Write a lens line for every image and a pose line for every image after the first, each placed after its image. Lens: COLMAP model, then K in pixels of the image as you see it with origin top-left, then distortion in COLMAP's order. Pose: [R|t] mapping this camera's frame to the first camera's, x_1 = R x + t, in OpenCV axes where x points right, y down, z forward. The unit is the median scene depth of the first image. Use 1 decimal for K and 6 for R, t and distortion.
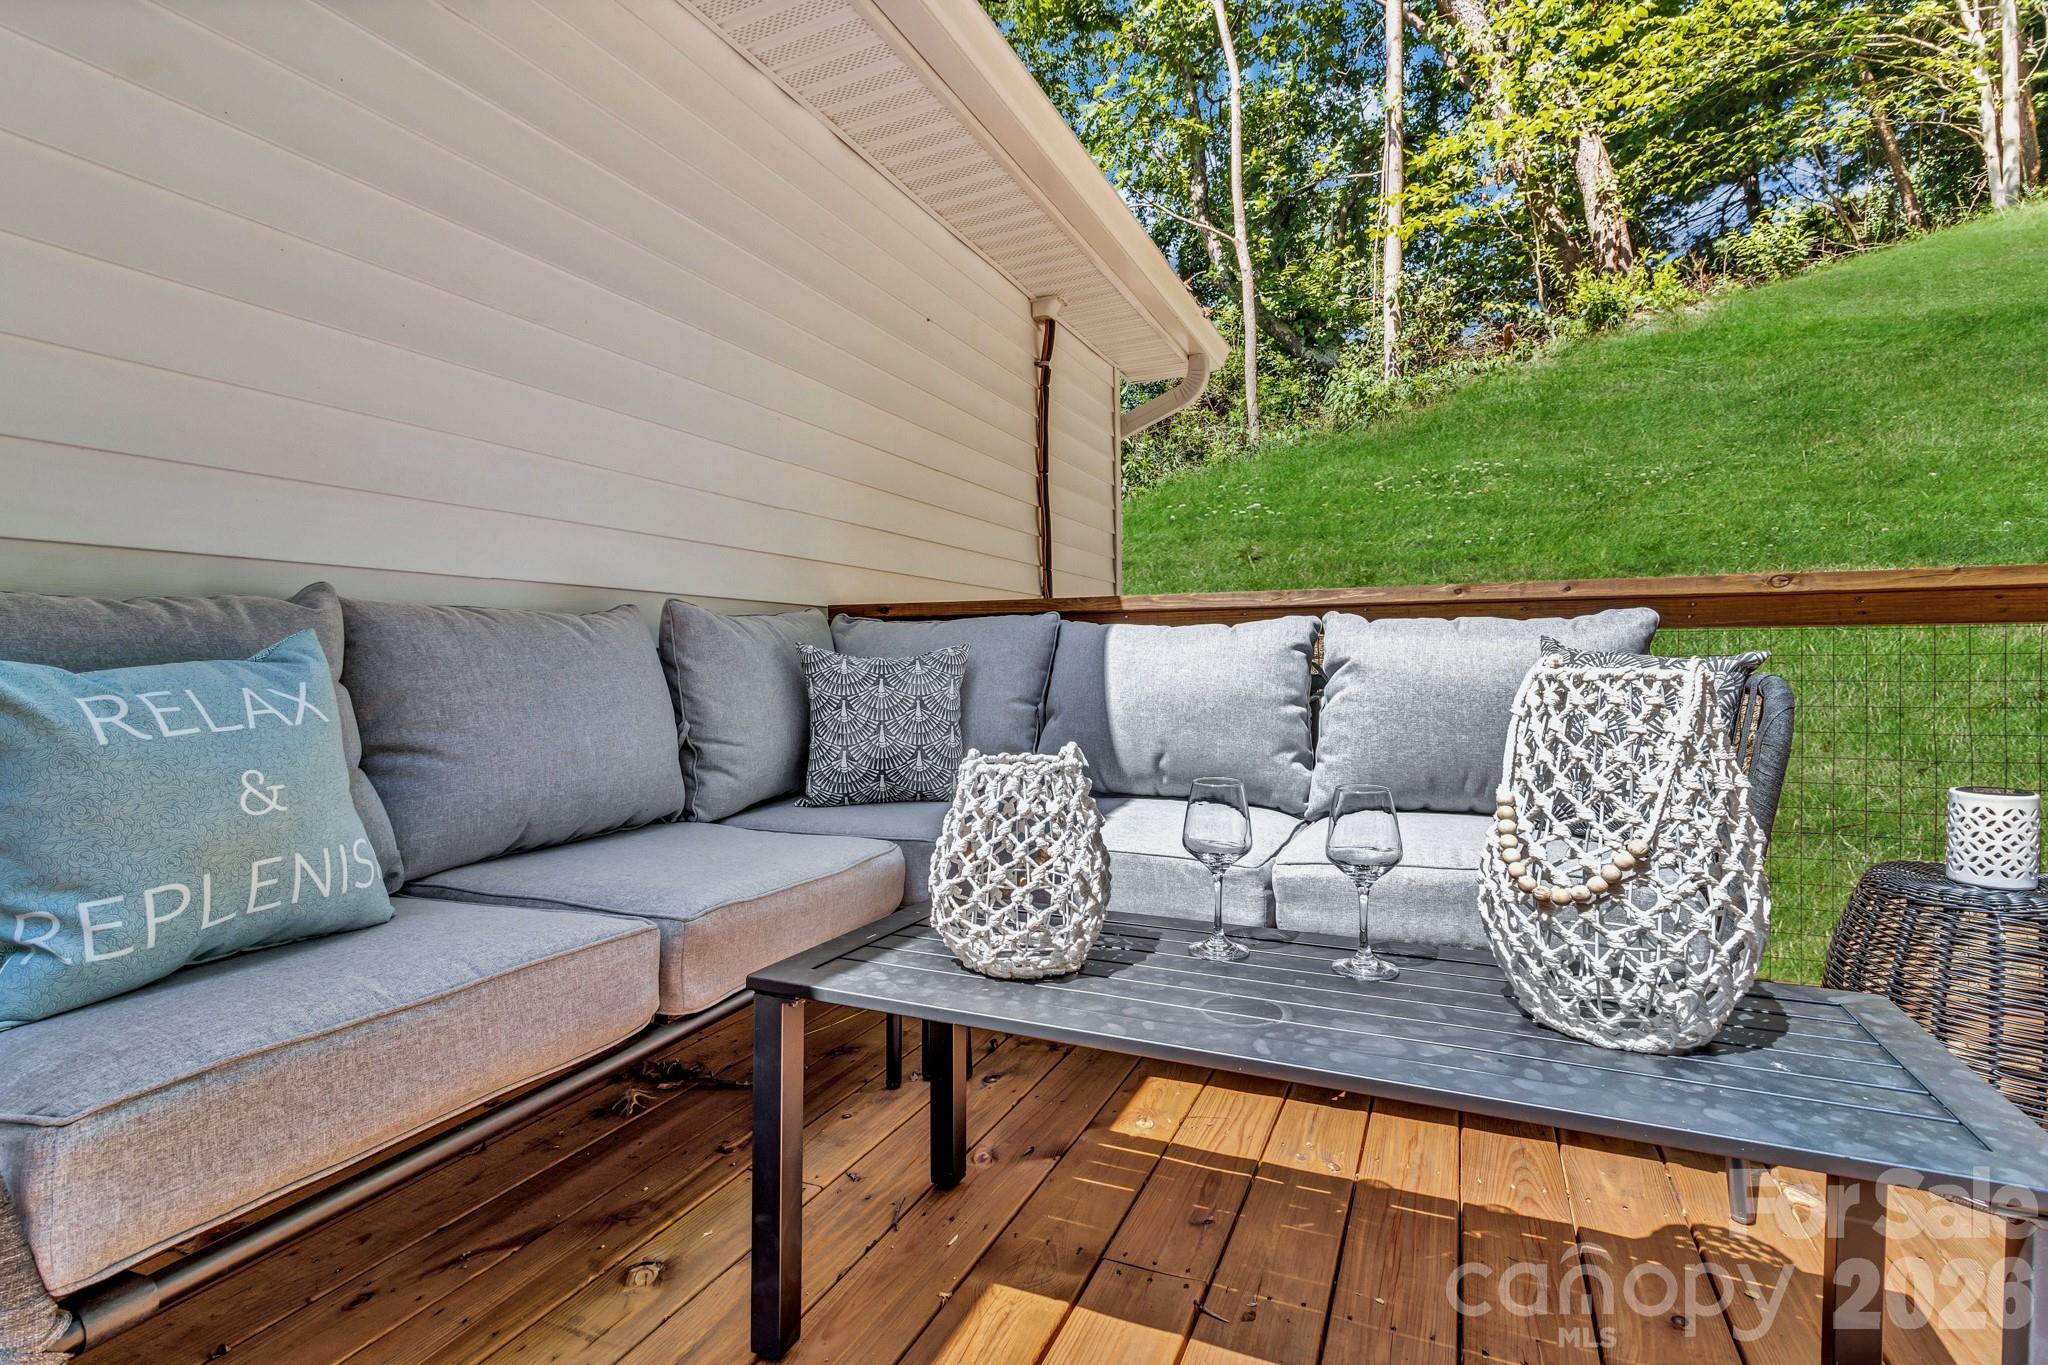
lens RADIAL K [[973.1, 0, 966.5], [0, 973.1, 716.8], [0, 0, 1]] dist [-0.023692, -0.000700]
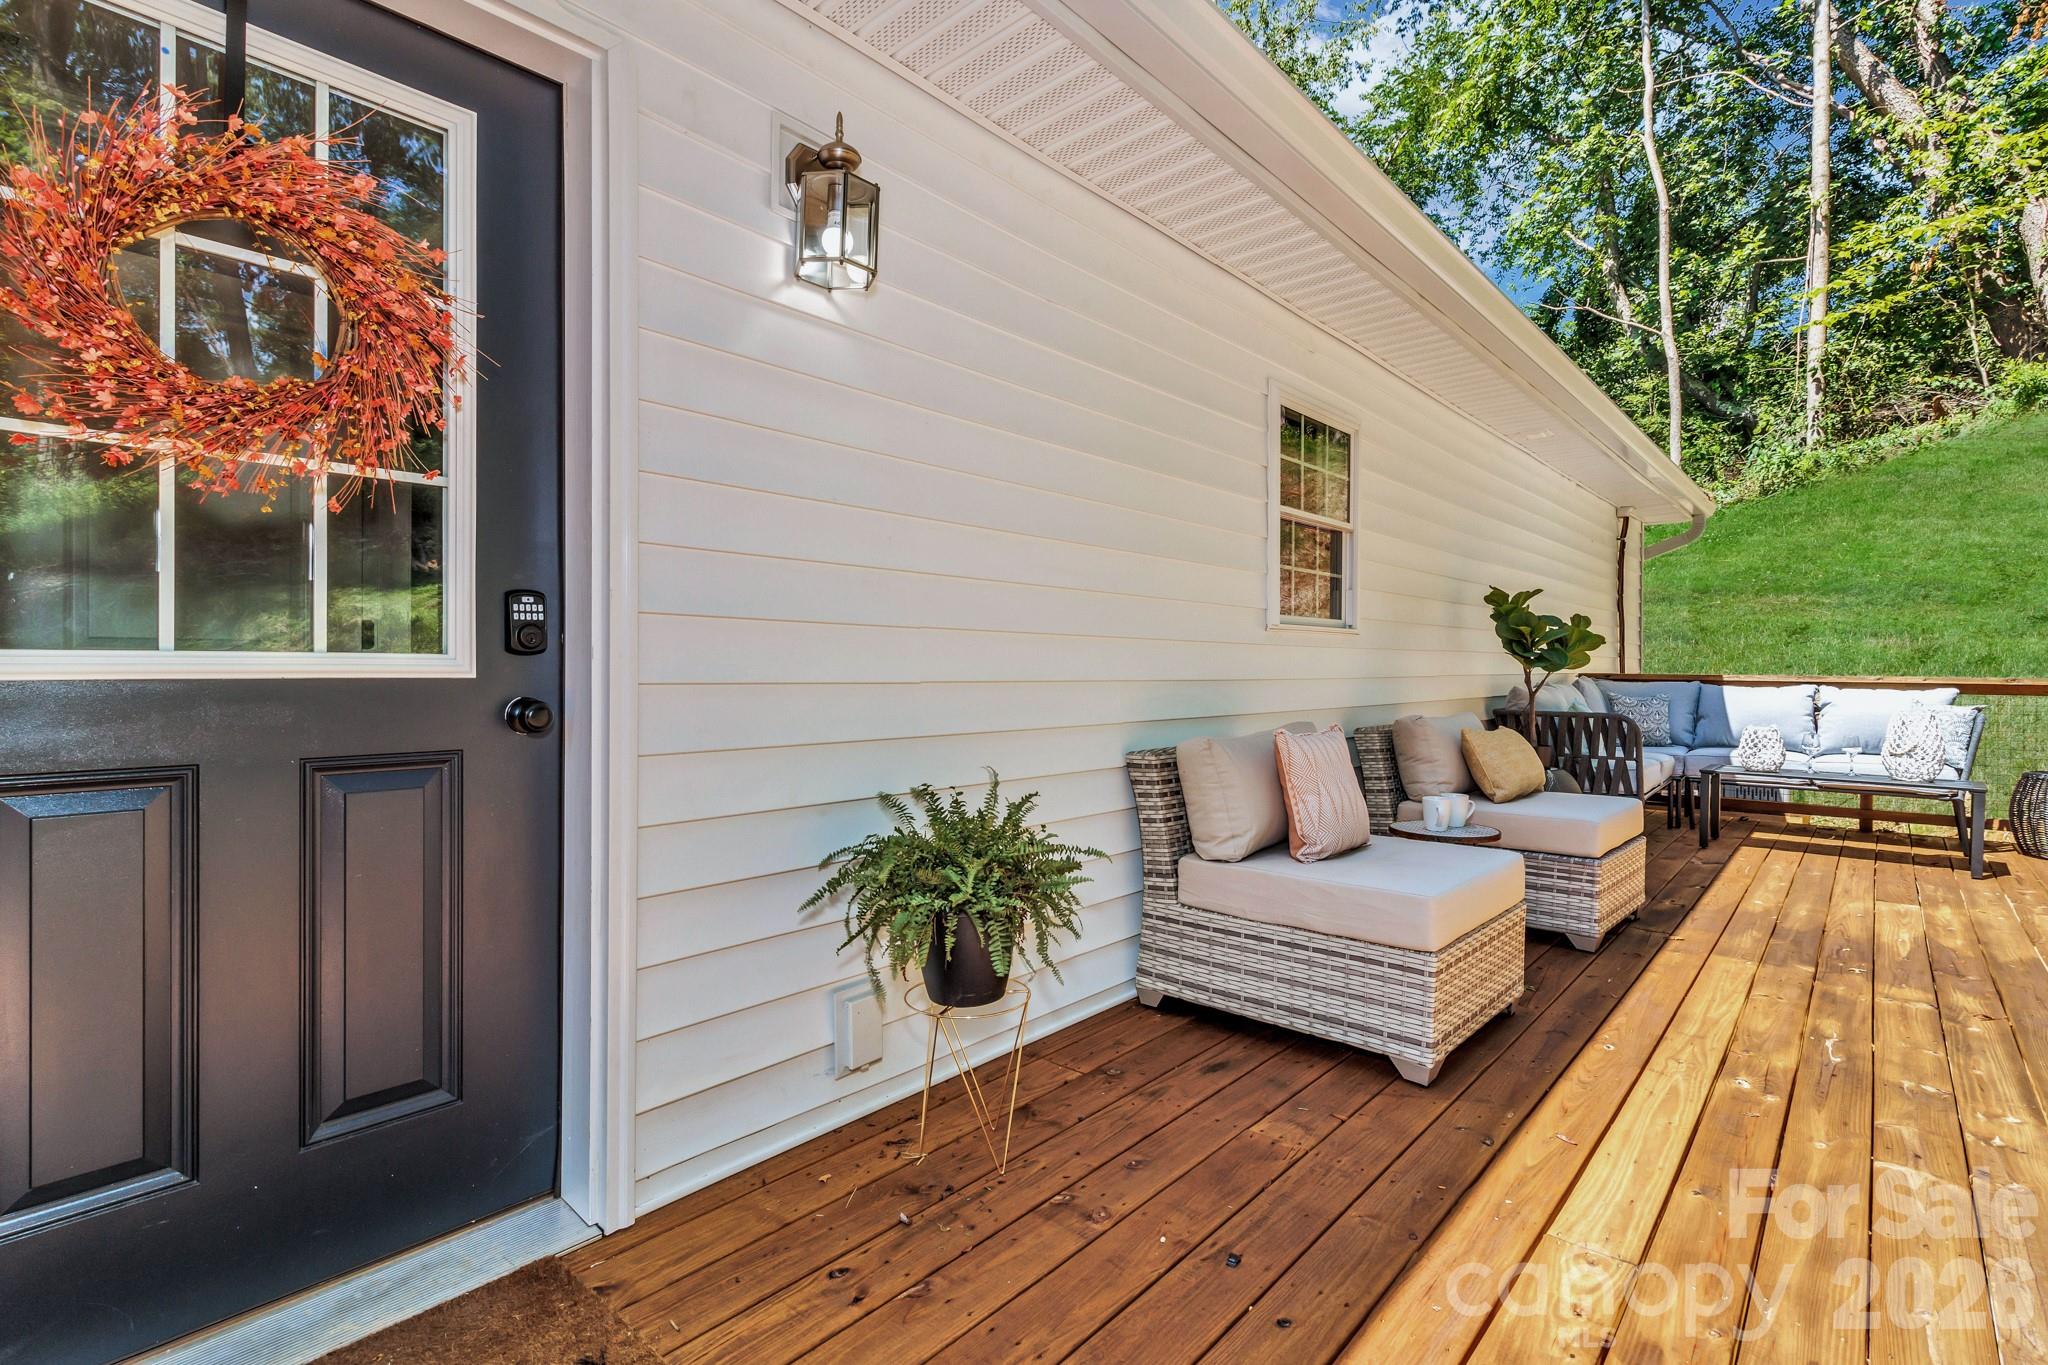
lens RADIAL K [[980.7, 0, 990.6], [0, 980.7, 674.9], [0, 0, 1]] dist [-0.000062, 0.000233]
pose [[0.963113, 0.017686, -0.268516, -0.608581], [-0.029058, 0.998838, -0.038439, 0.021975], [0.267524, 0.044823, 0.962508, -1.225437]]
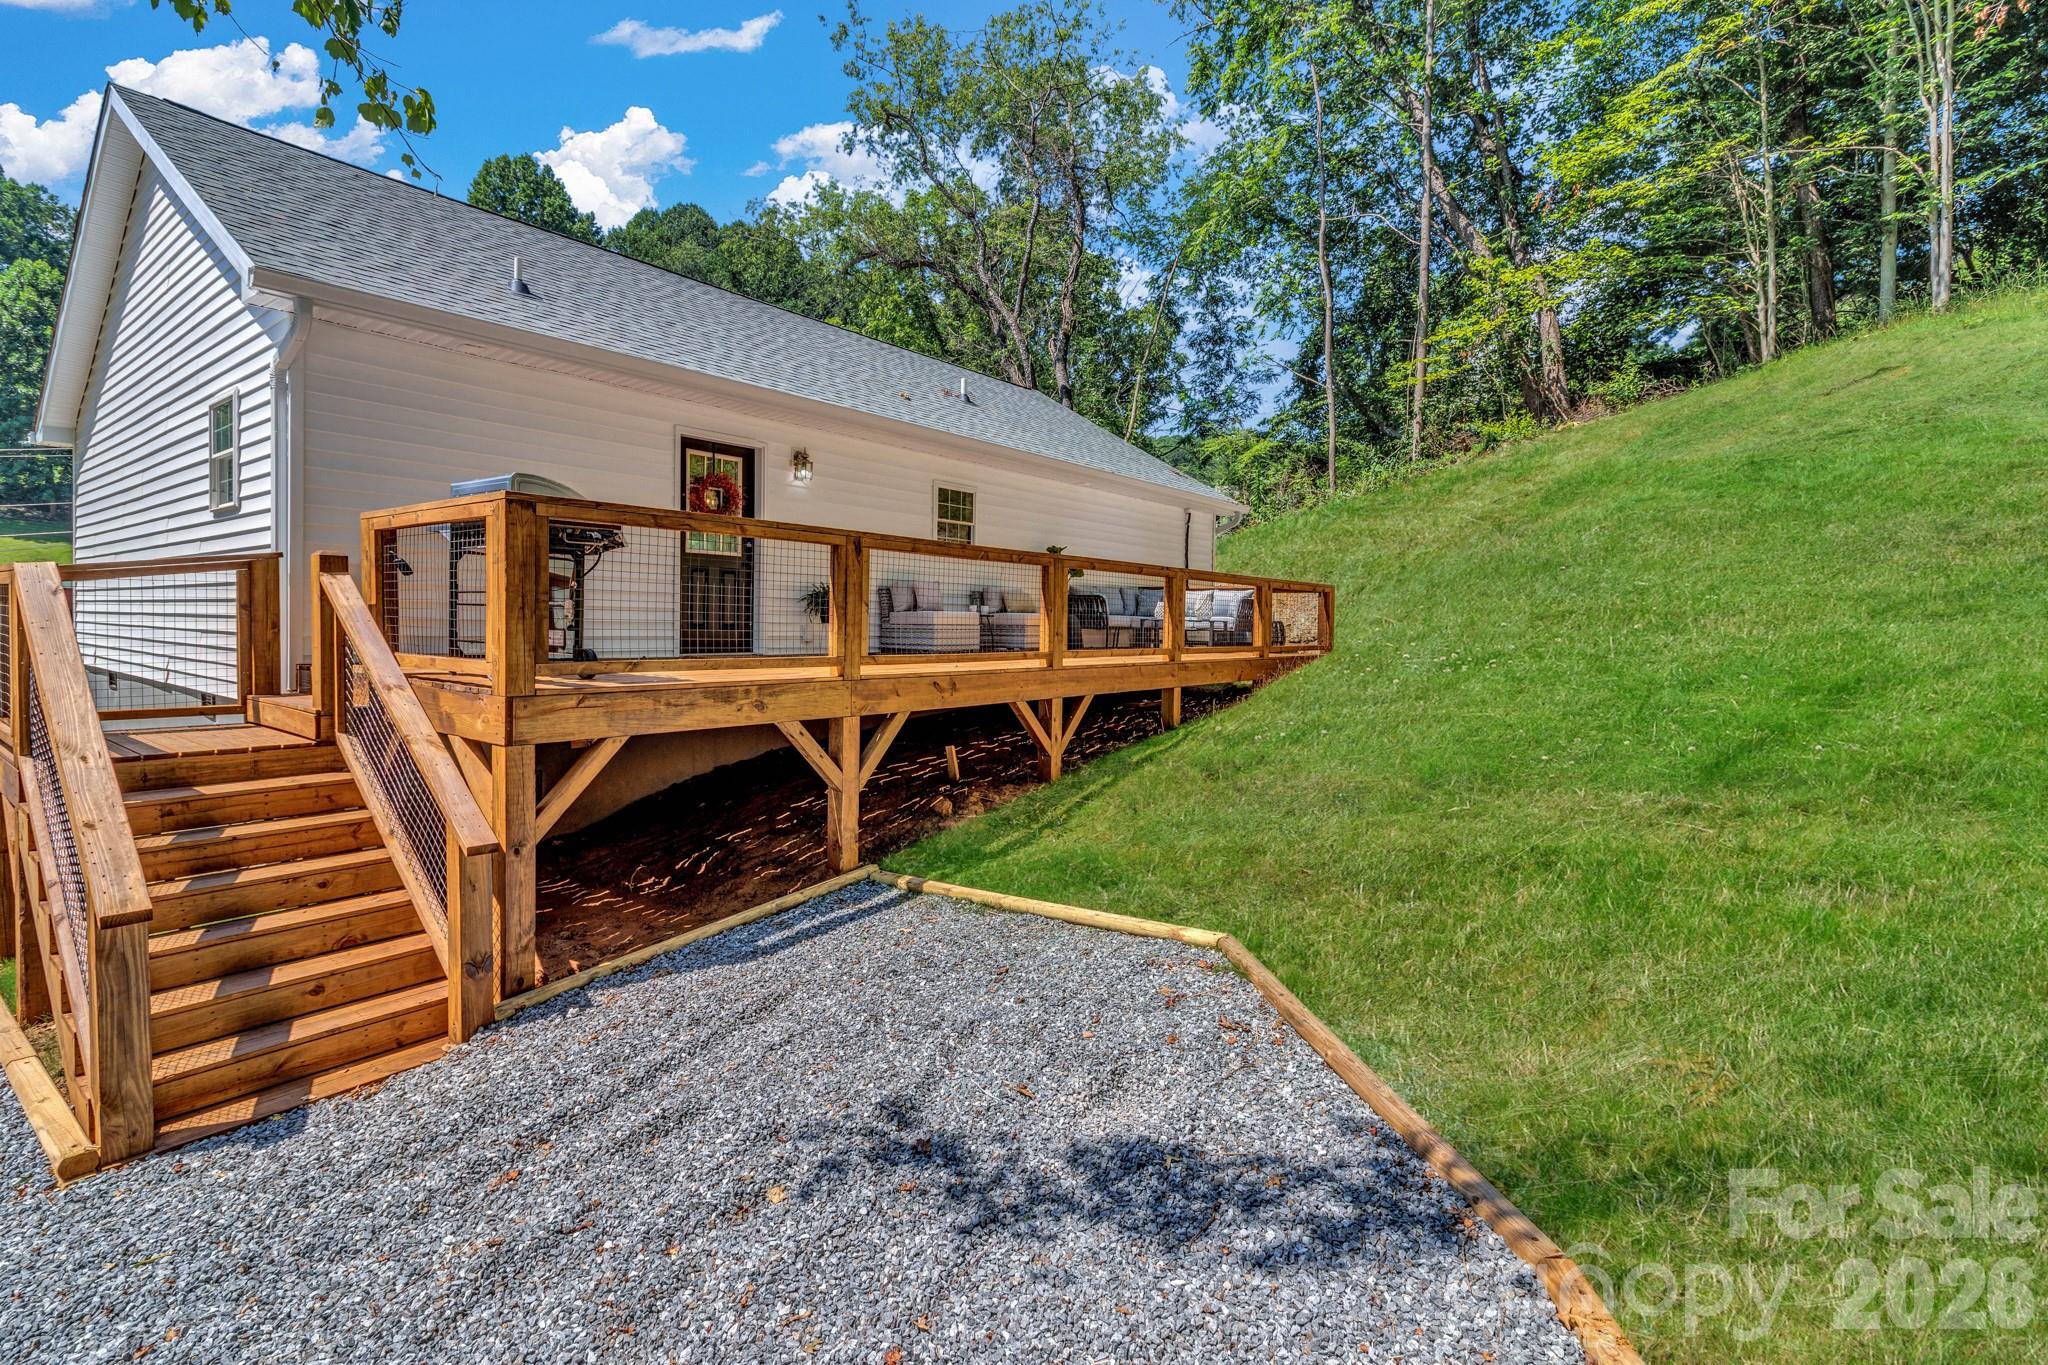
lens RADIAL K [[954.0, 0, 1021.4], [0, 954.0, 643.1], [0, 0, 1]] dist [0.001779, 0.000358]
pose [[0.983276, 0.037081, -0.178307, 0.127105], [-0.041272, 0.998951, -0.019846, 0.232346], [0.177384, 0.026874, 0.983775, -2.951577]]
